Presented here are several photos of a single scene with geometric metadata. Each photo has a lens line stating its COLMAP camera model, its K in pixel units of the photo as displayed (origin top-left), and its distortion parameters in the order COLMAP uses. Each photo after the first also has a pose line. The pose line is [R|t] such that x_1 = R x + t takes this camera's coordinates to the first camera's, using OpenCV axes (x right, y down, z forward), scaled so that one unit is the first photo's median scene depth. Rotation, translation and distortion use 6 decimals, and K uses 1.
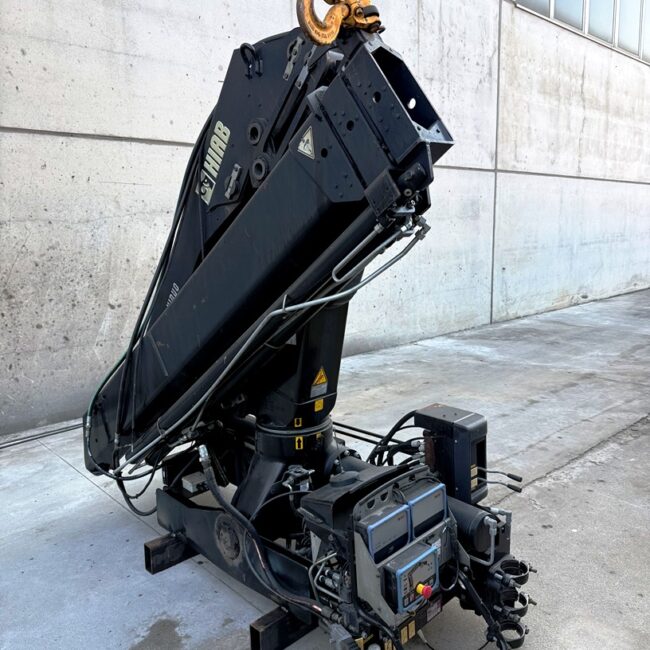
lens RADIAL K [[628.2, 0, 324.0], [0, 628.2, 324.8], [0, 0, 1]] dist [0.009056, 0.000000]
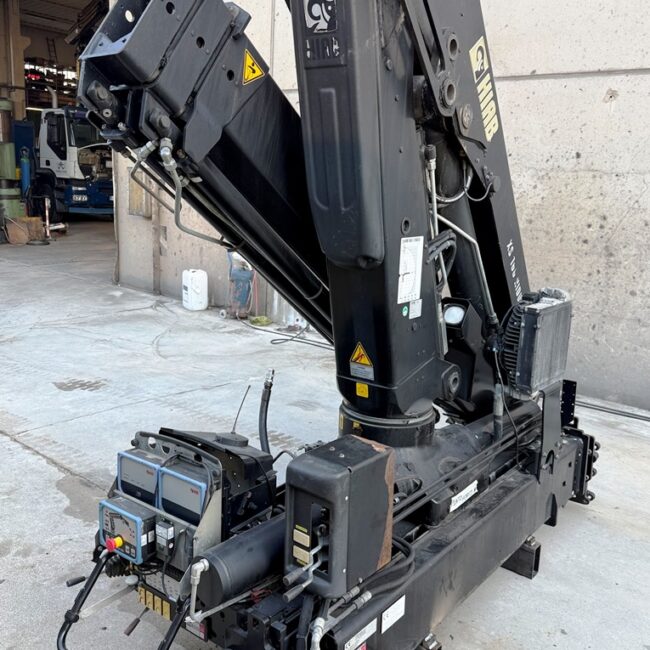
lens RADIAL K [[676.1, 0, 314.7], [0, 676.1, 310.5], [0, 0, 1]] dist [0.013318, 0.000000]
pose [[0.096385, 0.217871, -0.971207, 0.447075], [-0.203364, 0.959477, 0.195057, -0.070752], [0.974347, 0.178708, 0.136786, 0.442561]]
